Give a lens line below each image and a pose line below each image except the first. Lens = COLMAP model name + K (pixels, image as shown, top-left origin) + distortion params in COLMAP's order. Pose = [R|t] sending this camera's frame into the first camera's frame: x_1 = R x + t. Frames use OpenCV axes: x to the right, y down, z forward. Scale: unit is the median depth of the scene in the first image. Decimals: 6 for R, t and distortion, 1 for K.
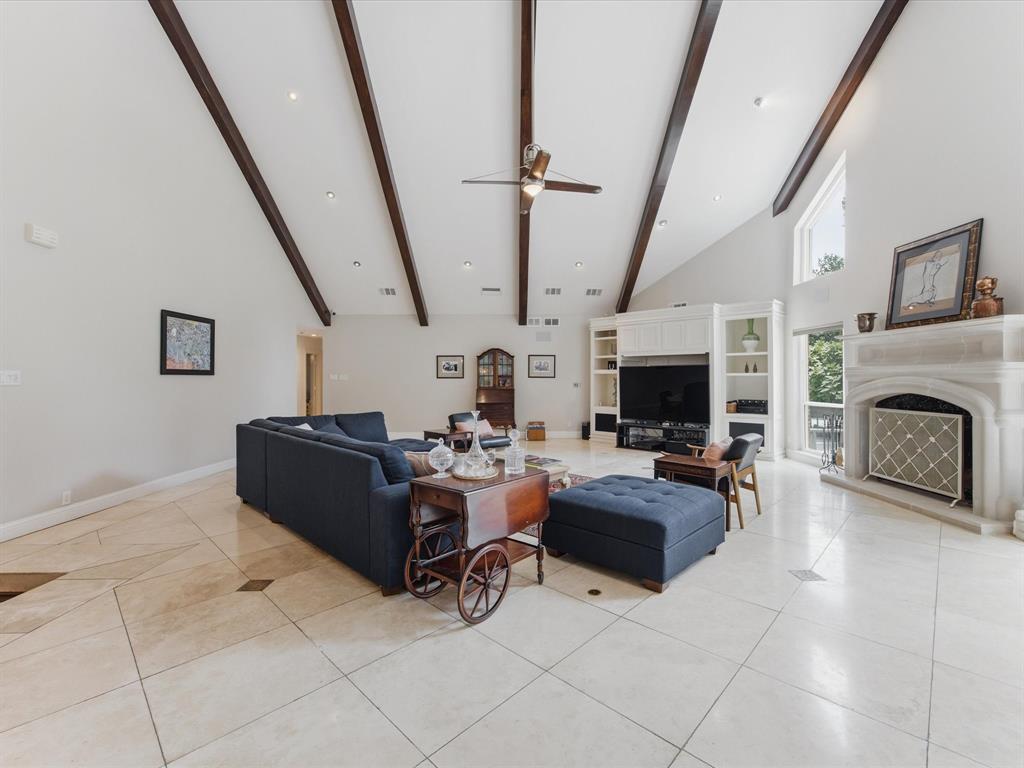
lens RADIAL K [[457.3, 0, 515.2], [0, 457.3, 378.8], [0, 0, 1]] dist [-0.009851, 0.002944]
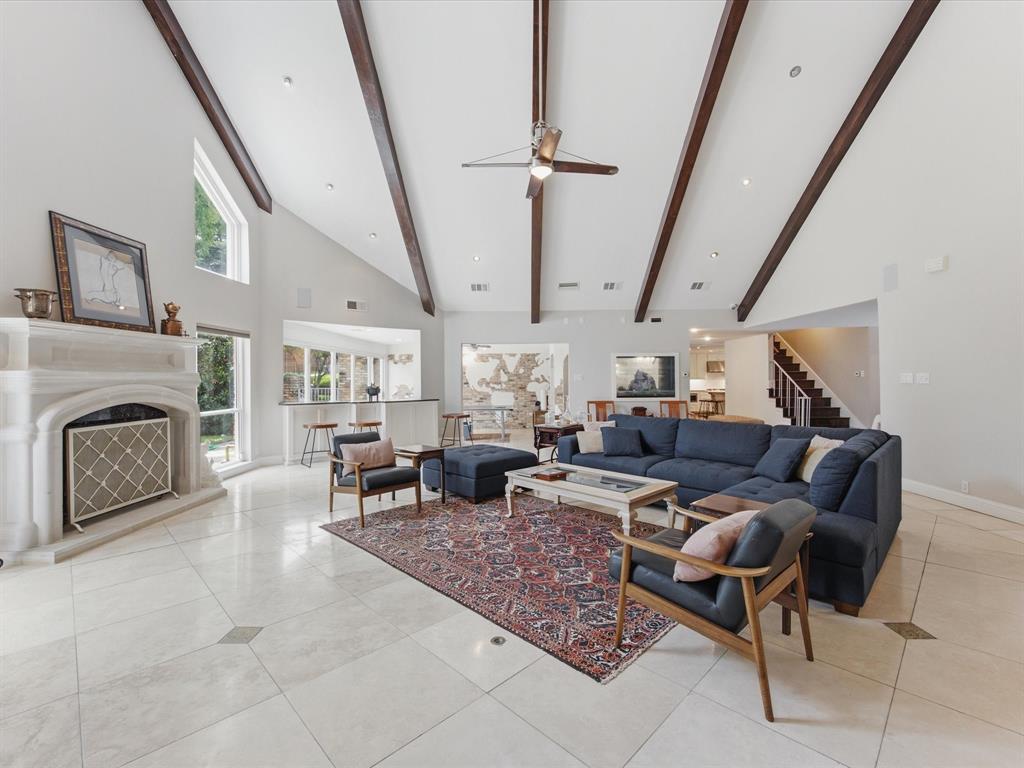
lens RADIAL K [[457.3, 0, 512.6], [0, 457.3, 376.7], [0, 0, 1]] dist [-0.009851, 0.002944]
pose [[-0.999720, 0.008276, 0.022171, 0.081540], [0.008343, 0.999961, 0.002939, -0.016562], [-0.022146, 0.003123, -0.999750, 1.869125]]
